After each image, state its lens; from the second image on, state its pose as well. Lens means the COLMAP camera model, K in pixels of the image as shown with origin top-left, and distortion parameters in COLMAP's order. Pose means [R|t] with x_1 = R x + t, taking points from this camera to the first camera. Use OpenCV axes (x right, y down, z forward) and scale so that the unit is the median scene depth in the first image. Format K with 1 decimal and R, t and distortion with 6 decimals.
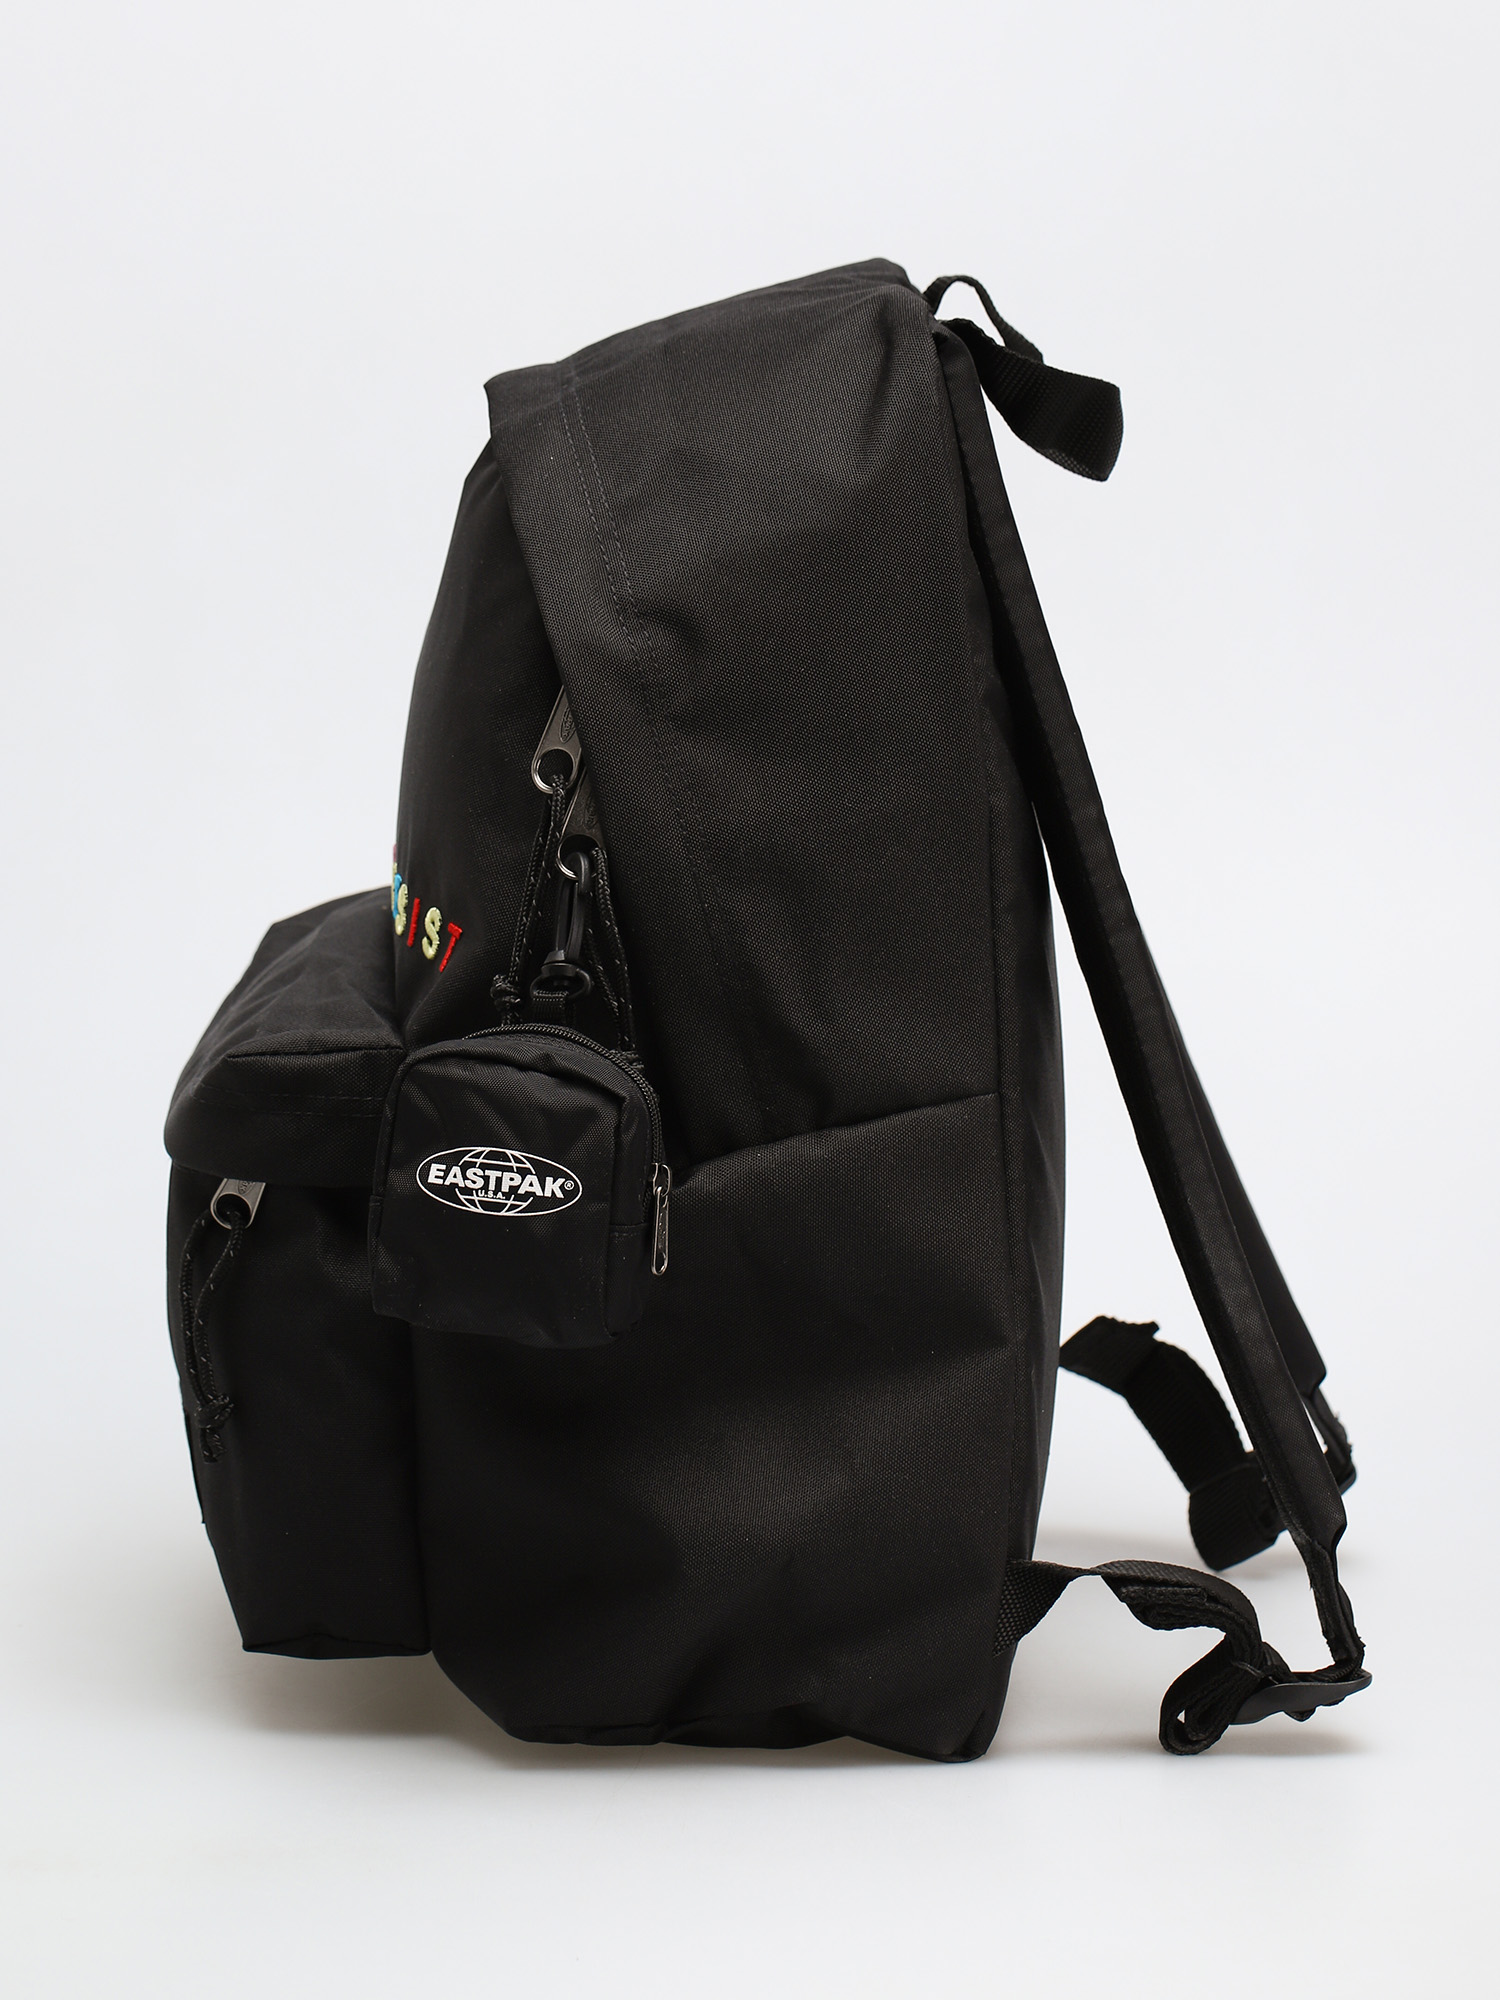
lens RADIAL K [[5600.0, 0, 751.7], [0, 5600.0, 997.1], [0, 0, 1]] dist [0.586837, 0.000000]
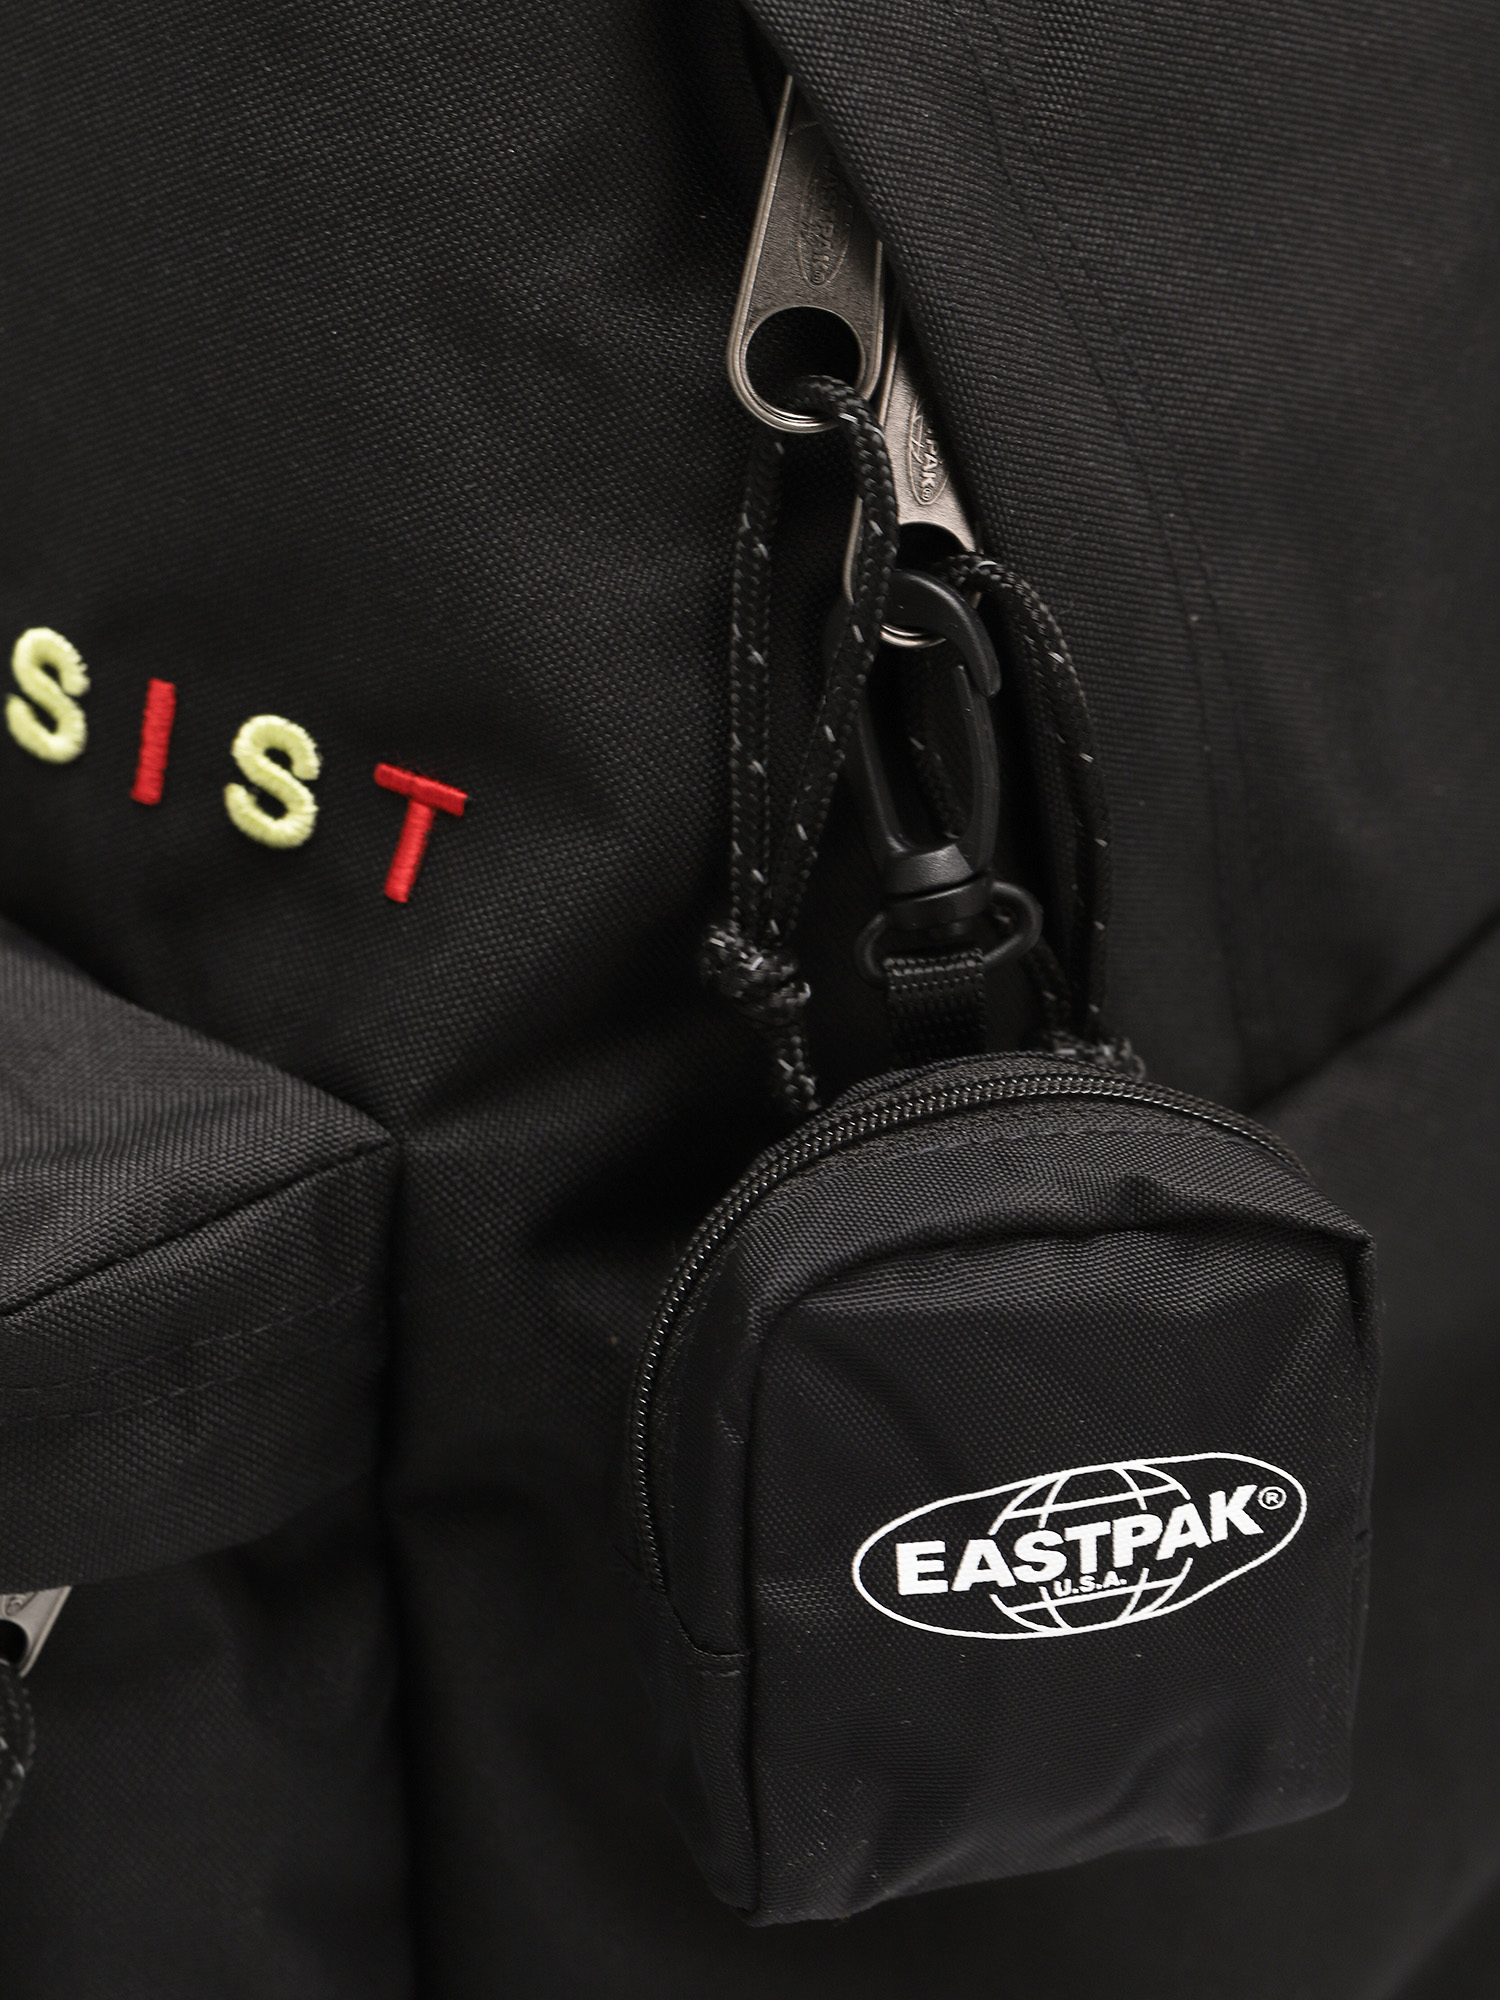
lens RADIAL K [[5600.0, 0, 747.5], [0, 5600.0, 1005.8], [0, 0, 1]] dist [0.586837, 0.000000]
pose [[0.784571, -0.318514, 0.531974, -0.251481], [0.113295, 0.917169, 0.382054, -0.145878], [-0.609600, -0.239478, 0.755671, 0.739165]]
